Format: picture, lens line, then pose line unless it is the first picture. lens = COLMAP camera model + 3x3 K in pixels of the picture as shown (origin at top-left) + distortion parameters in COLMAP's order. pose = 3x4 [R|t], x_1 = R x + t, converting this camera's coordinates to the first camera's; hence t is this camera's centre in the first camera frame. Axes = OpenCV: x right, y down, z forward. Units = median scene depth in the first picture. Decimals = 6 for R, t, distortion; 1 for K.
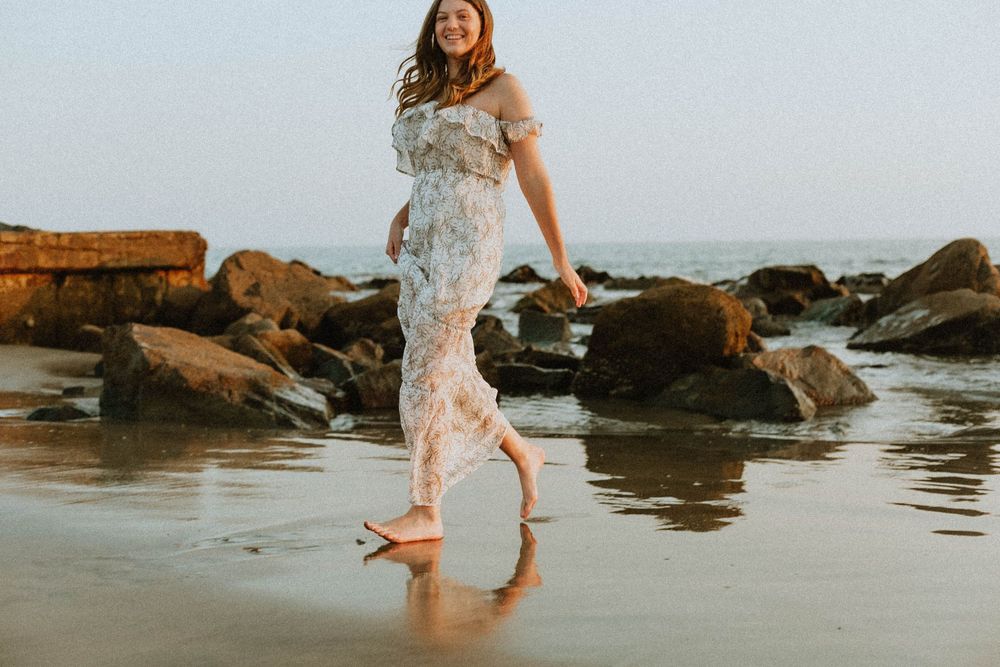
lens RADIAL K [[1469.0, 0, 500.0], [0, 1469.0, 333.5], [0, 0, 1]] dist [-0.001789, 0.020815]
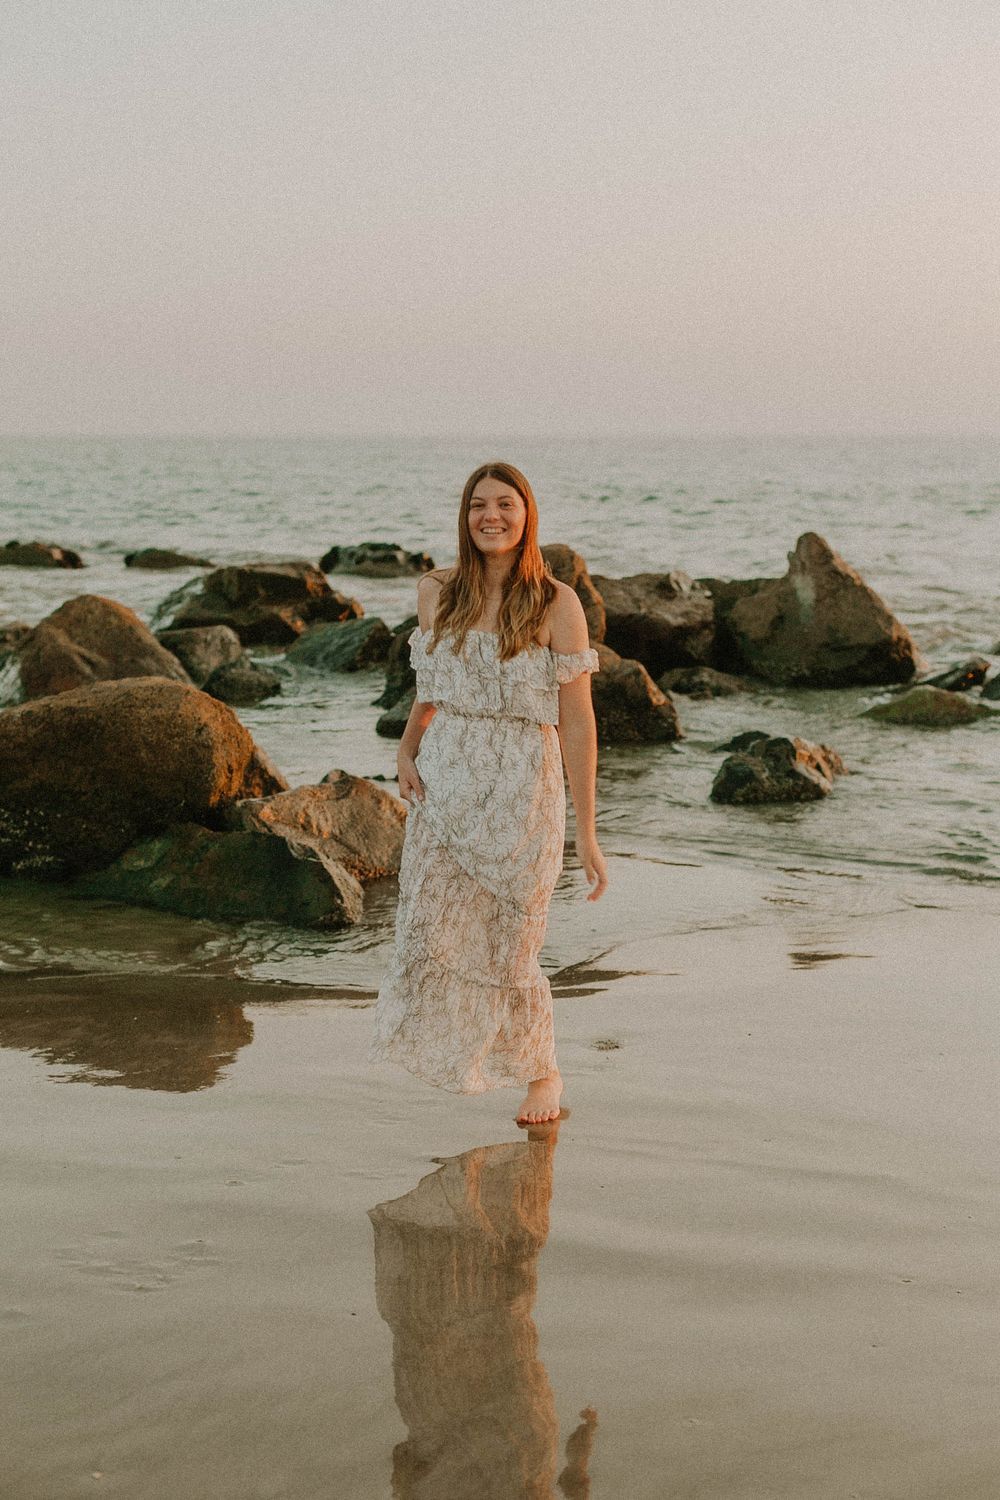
lens RADIAL K [[2287.2, 0, 500.0], [0, 2287.2, 750.0], [0, 0, 1]] dist [0.041141, 0.019984]
pose [[0.950906, -0.030669, 0.307958, -0.014905], [0.007076, 0.996972, 0.077439, -0.055948], [-0.309400, -0.071458, 0.948243, 0.060414]]
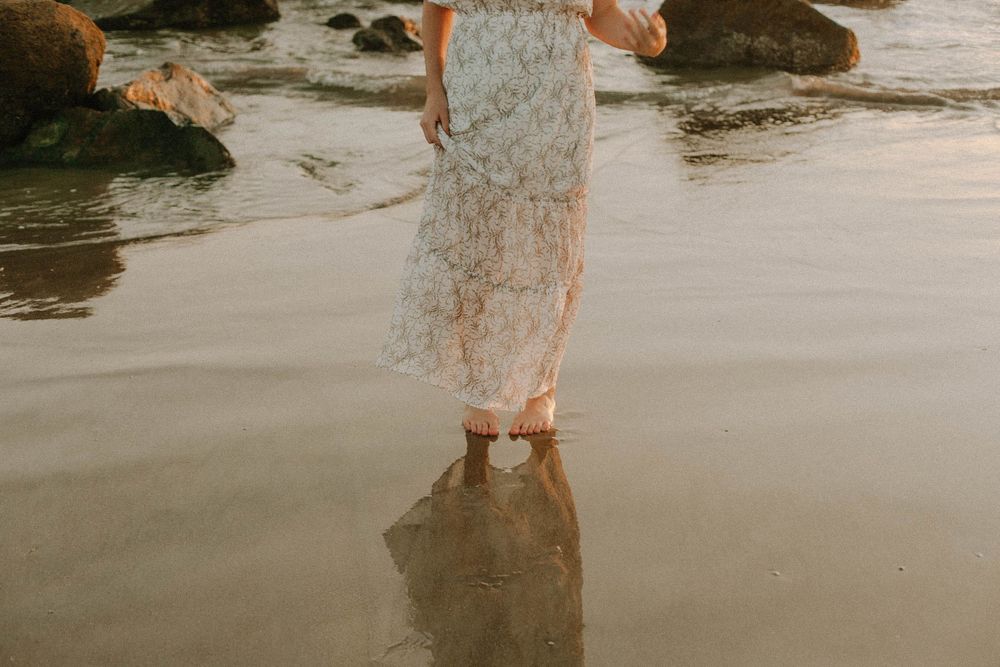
lens RADIAL K [[1469.0, 0, 500.0], [0, 1469.0, 333.5], [0, 0, 1]] dist [-0.001789, 0.020815]
pose [[0.745688, -0.221770, 0.628305, -0.147036], [0.040922, 0.956447, 0.289024, -0.056924], [-0.665037, -0.189810, 0.722287, 0.185487]]
